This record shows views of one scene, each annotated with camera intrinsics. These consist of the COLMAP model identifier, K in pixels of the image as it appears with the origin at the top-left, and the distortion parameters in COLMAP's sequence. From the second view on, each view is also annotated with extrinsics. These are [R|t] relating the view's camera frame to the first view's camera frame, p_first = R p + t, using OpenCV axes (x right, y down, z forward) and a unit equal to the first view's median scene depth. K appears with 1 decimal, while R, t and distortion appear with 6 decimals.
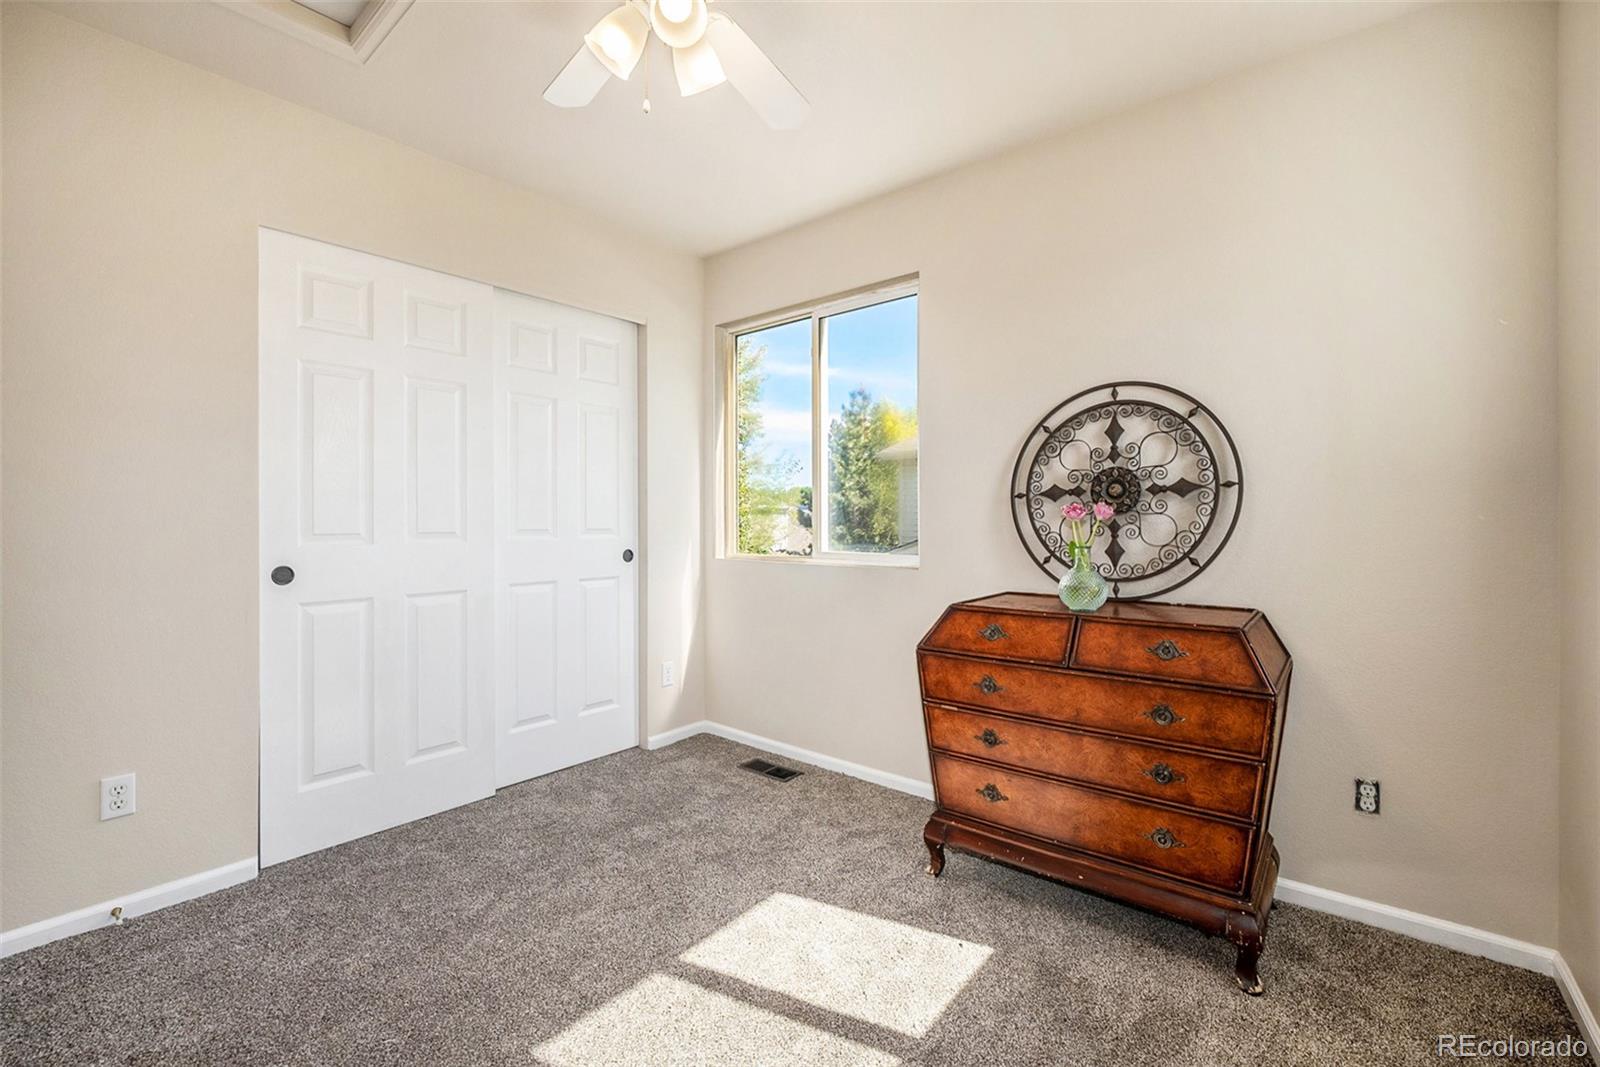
lens RADIAL K [[661.6, 0, 786.1], [0, 661.6, 524.2], [0, 0, 1]] dist [-0.021921, 0.002041]
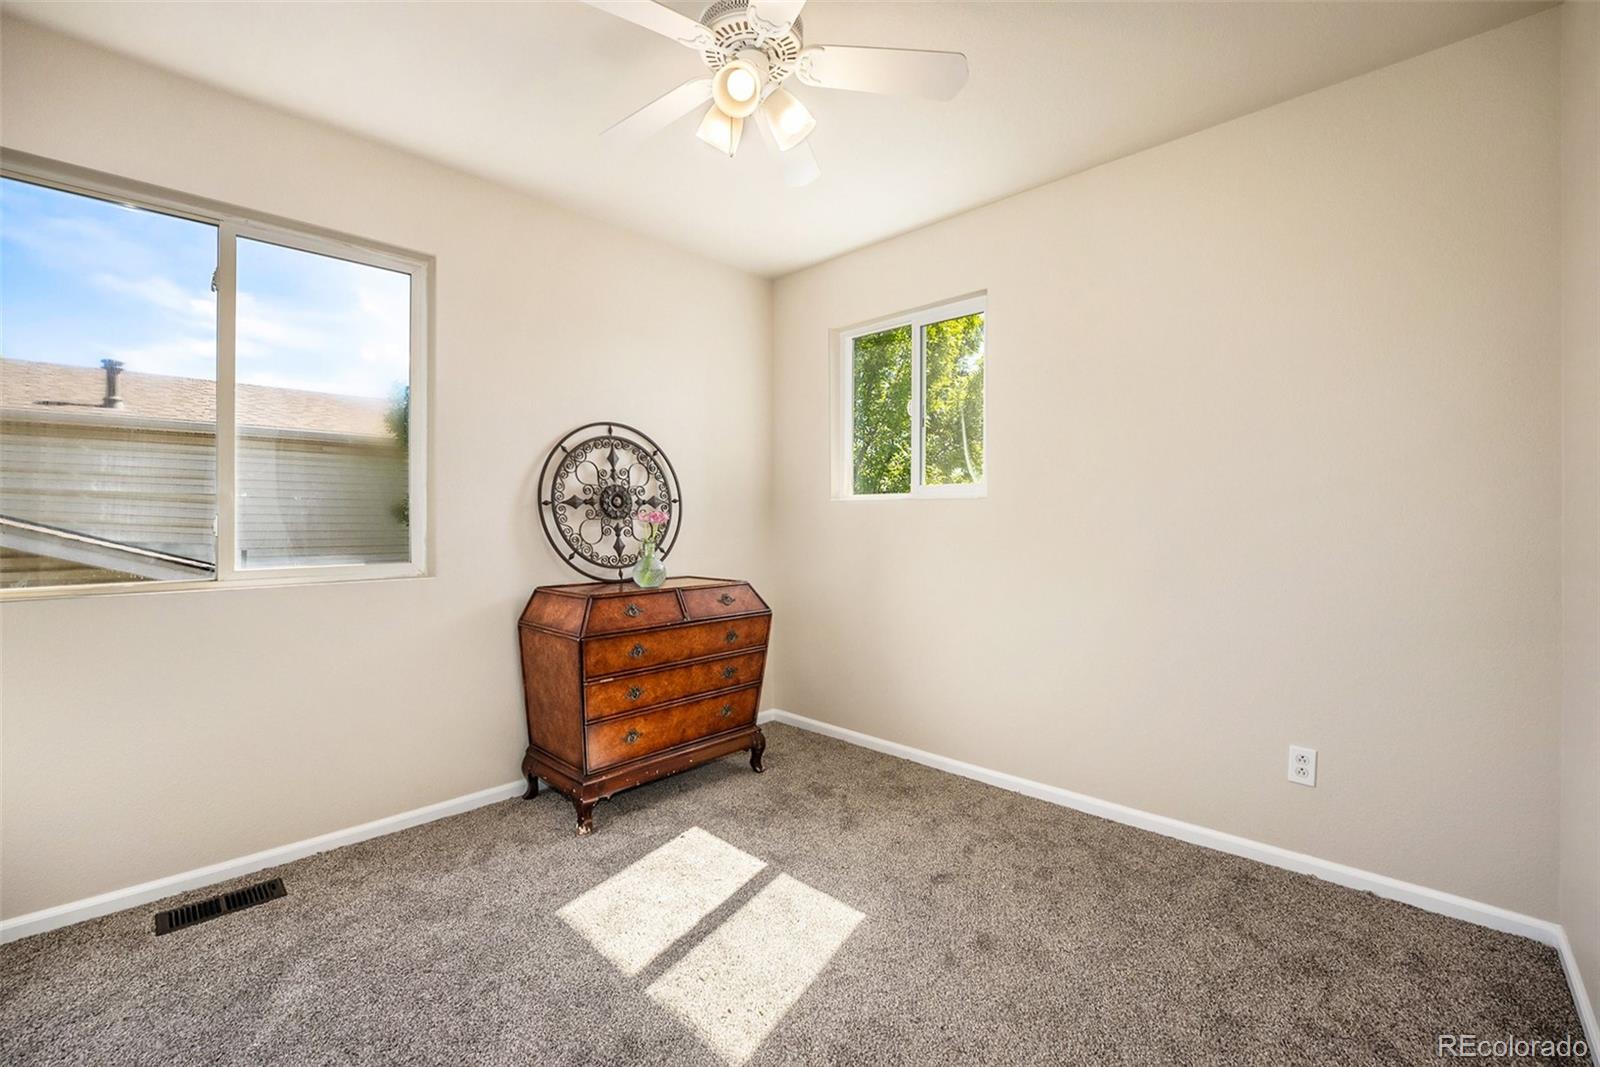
lens RADIAL K [[661.6, 0, 785.4], [0, 661.6, 530.2], [0, 0, 1]] dist [-0.021921, 0.002041]
pose [[0.096191, -0.010153, 0.995311, -0.832150], [0.011451, 0.999893, 0.009093, -0.000915], [-0.995297, 0.010523, 0.096297, 0.512895]]
